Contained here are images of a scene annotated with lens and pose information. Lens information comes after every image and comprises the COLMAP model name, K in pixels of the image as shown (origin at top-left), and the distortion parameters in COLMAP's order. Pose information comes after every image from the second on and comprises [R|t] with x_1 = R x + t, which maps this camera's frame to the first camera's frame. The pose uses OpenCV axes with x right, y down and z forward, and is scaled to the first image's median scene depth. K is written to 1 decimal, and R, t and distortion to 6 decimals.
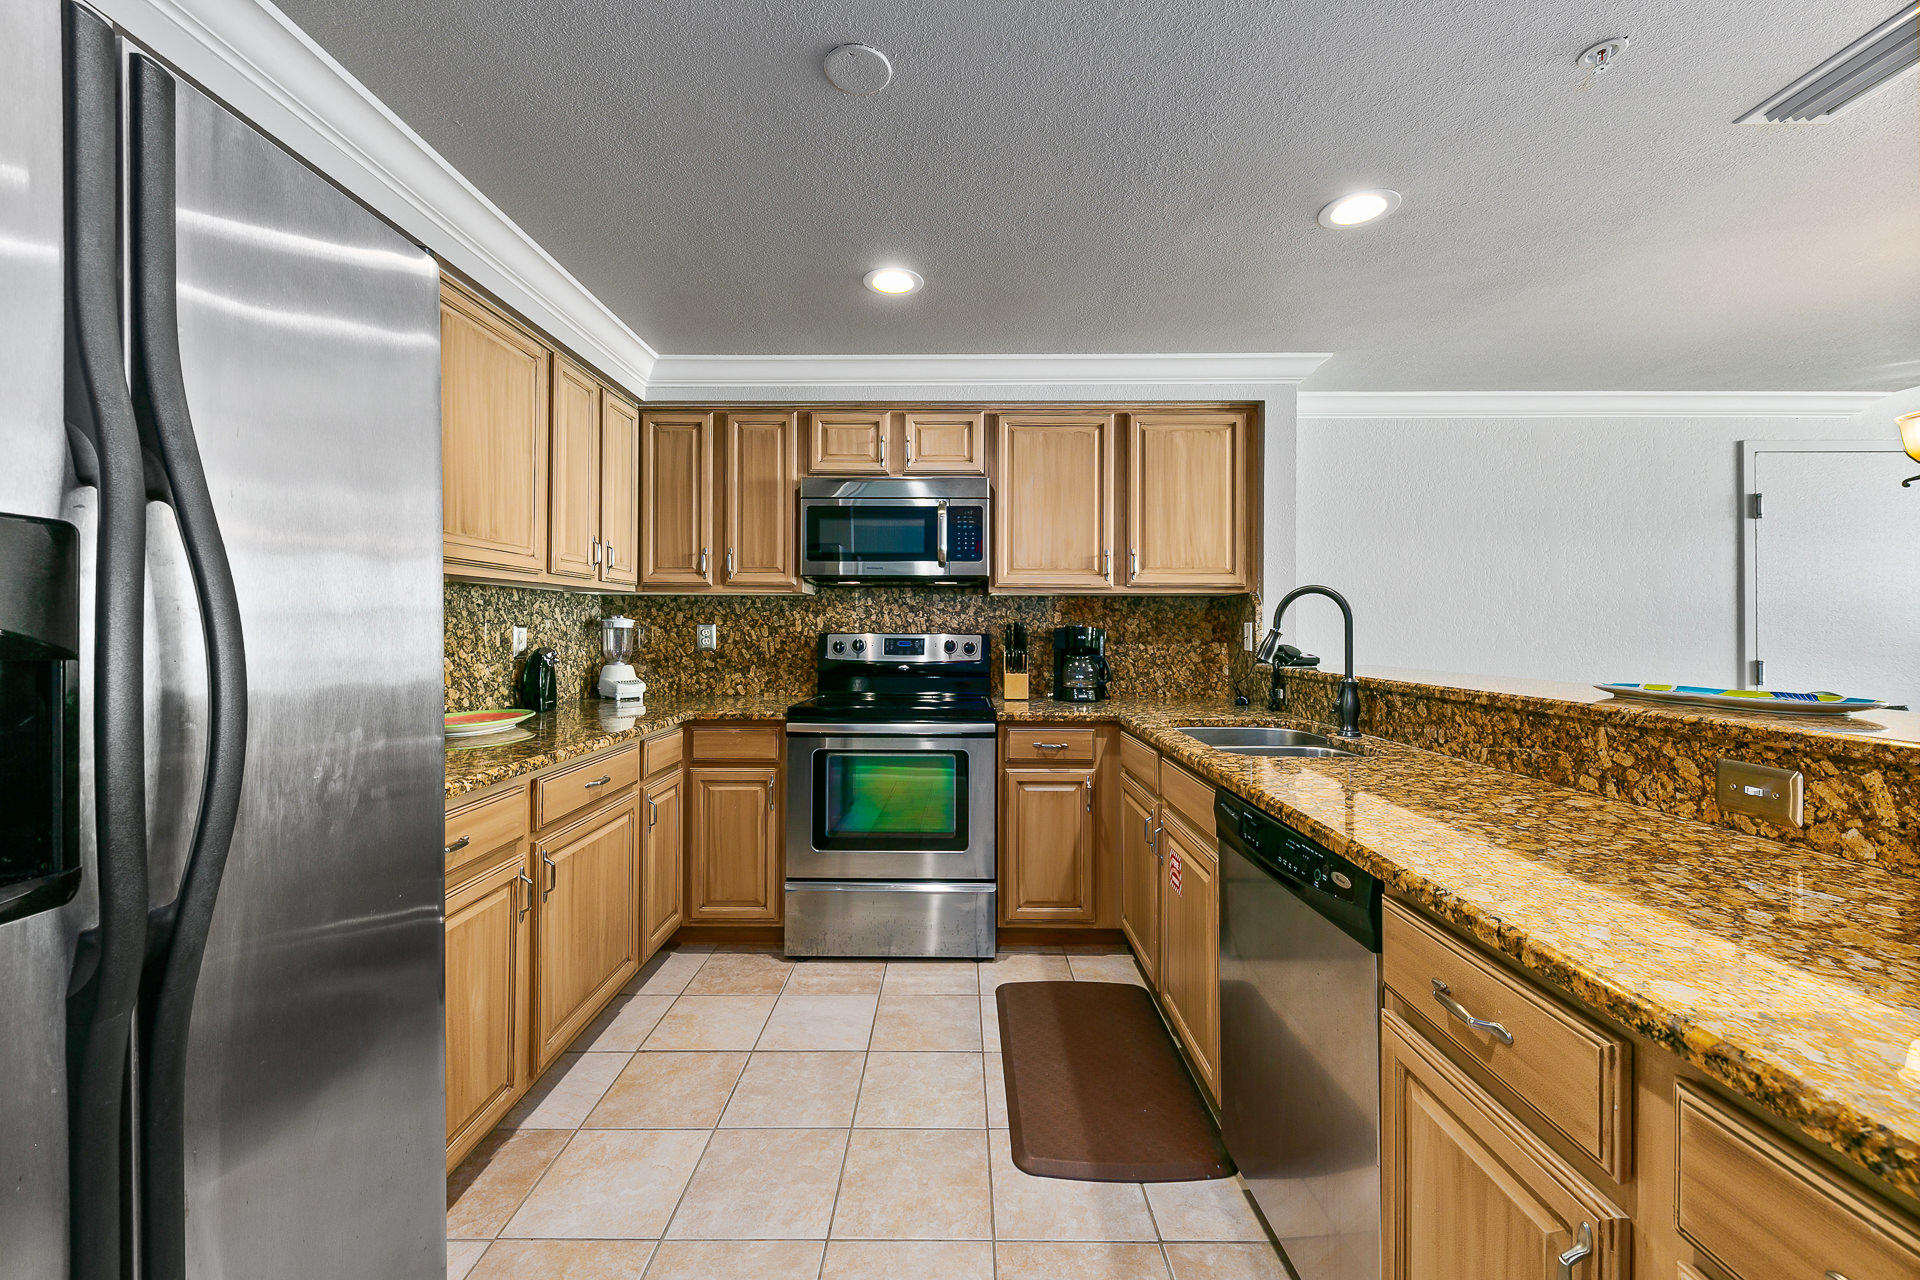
lens RADIAL K [[753.9, 0, 957.5], [0, 753.9, 626.4], [0, 0, 1]] dist [0.000482, 0.000070]
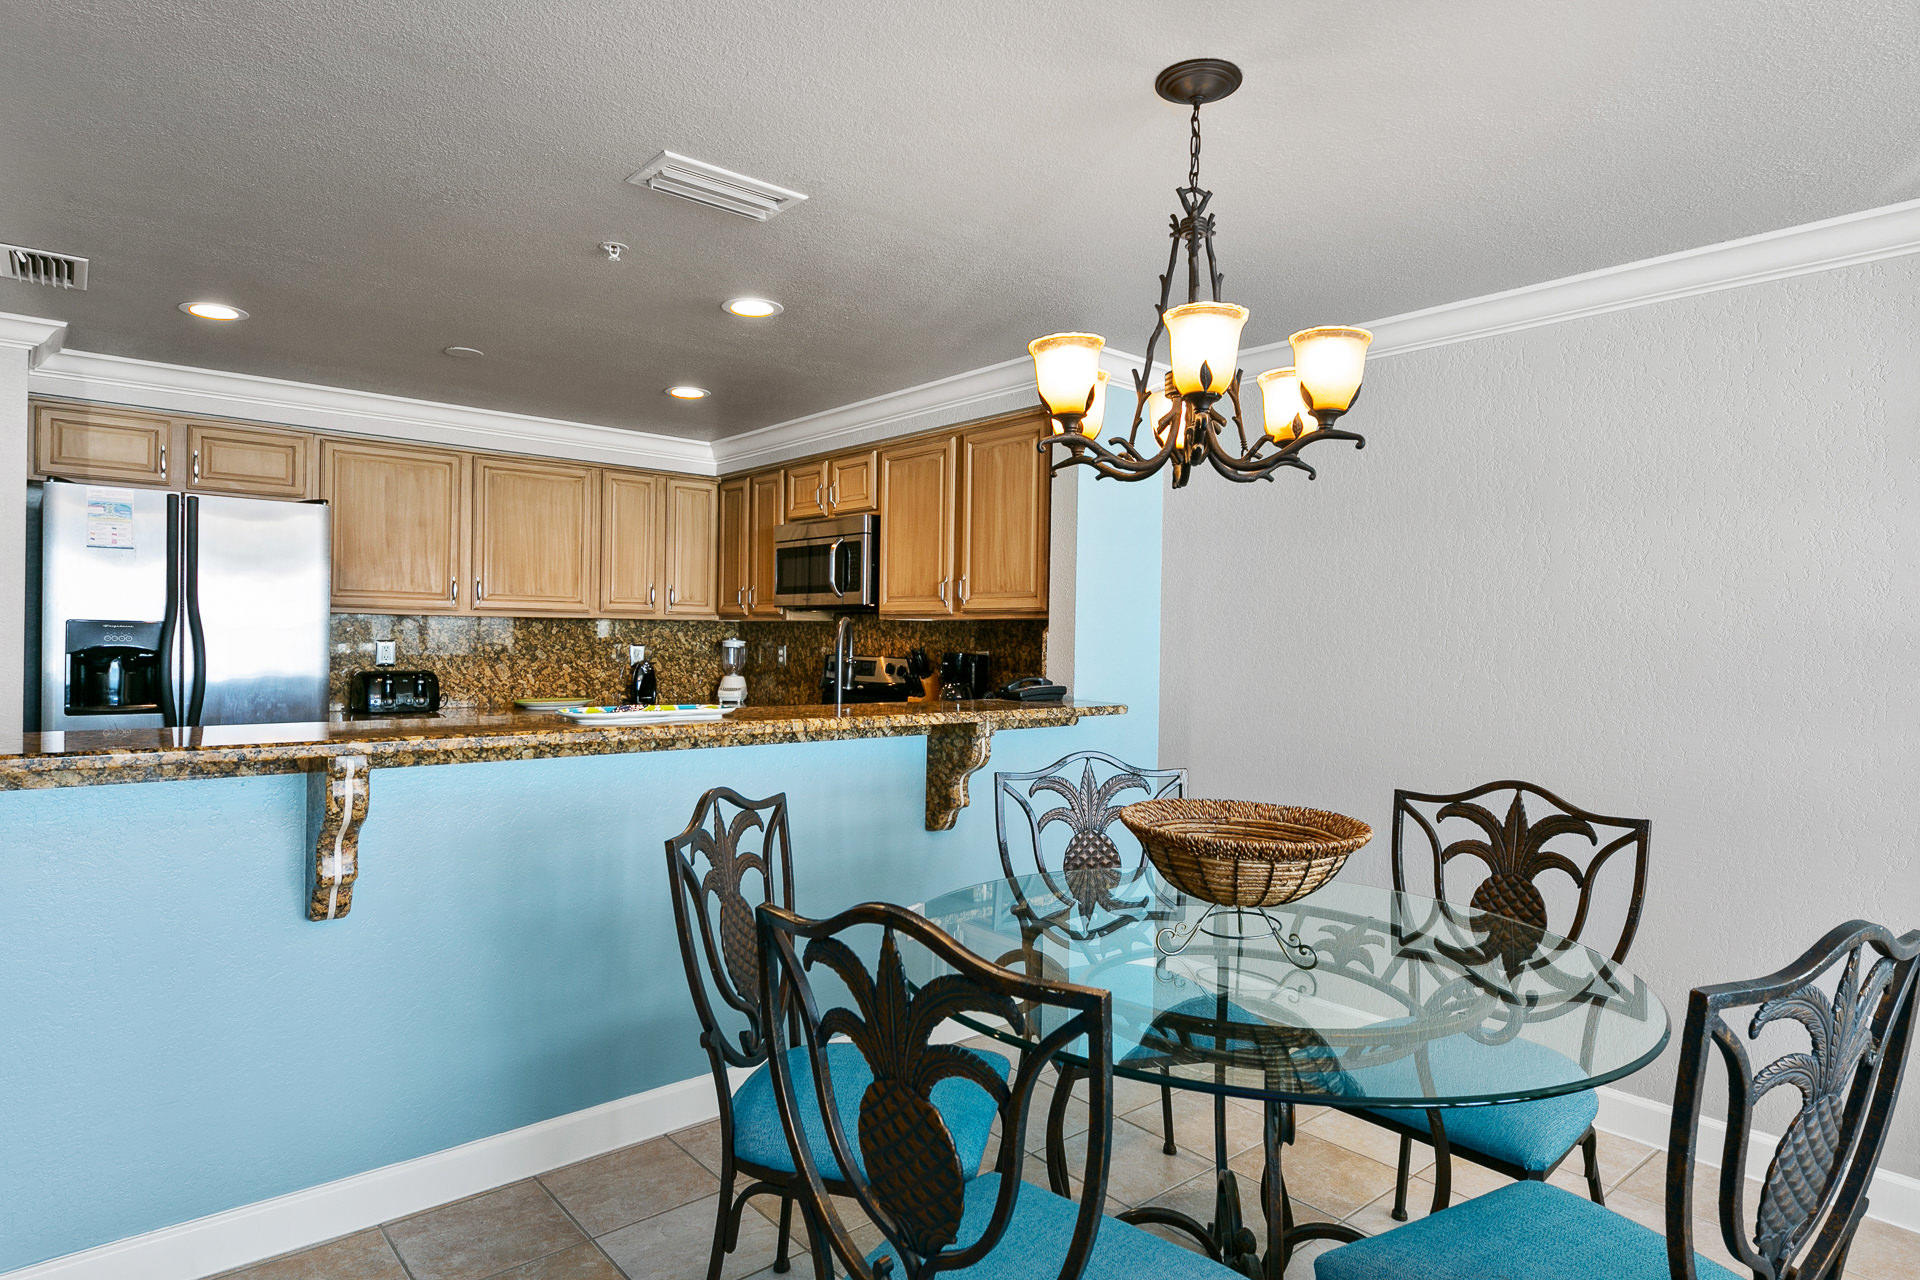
lens RADIAL K [[1082.6, 0, 960.0], [0, 1082.6, 640.0], [0, 0, 1]] dist [-0.000906, -0.000226]
pose [[0.656856, 0.009536, -0.753956, 1.285948], [-0.011759, 0.999928, 0.002403, -0.020743], [0.753925, 0.007287, 0.656920, 0.078892]]
